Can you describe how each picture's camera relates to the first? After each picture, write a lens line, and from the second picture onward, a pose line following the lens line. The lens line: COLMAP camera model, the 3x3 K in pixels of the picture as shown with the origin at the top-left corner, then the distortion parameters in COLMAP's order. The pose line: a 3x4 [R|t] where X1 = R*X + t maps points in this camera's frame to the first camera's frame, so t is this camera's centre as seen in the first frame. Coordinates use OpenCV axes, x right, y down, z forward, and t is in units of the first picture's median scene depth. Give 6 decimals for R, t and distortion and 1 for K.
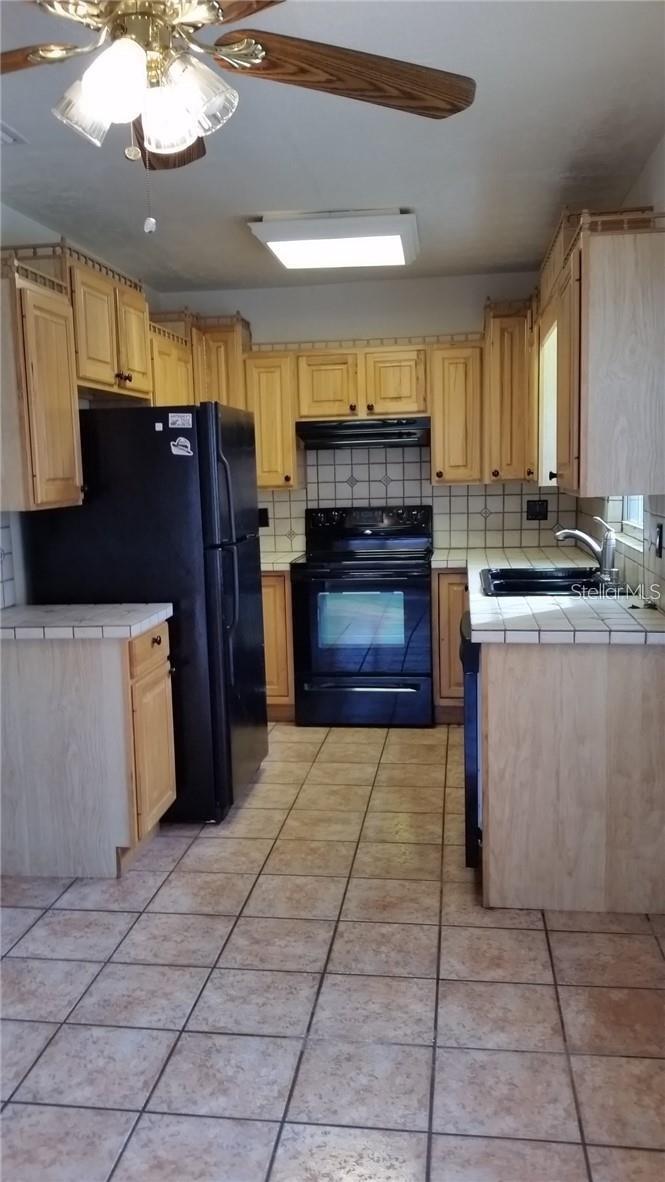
lens RADIAL K [[983.3, 0, 318.3], [0, 983.3, 590.6], [0, 0, 1]] dist [0.104450, -0.217372]
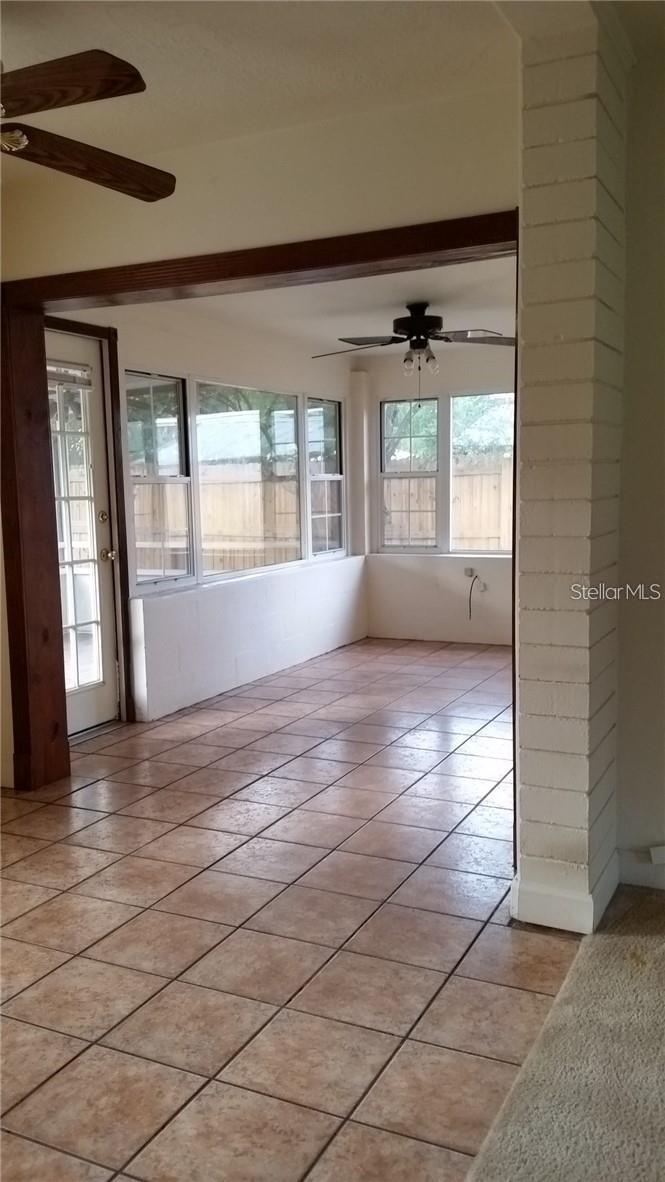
lens RADIAL K [[972.6, 0, 332.5], [0, 972.6, 591.0], [0, 0, 1]] dist [0.094166, -0.380880]
pose [[-0.952182, 0.009749, 0.305376, -0.558254], [0.081337, 0.971511, 0.222600, -0.084356], [-0.294506, 0.236794, -0.925848, 1.141723]]
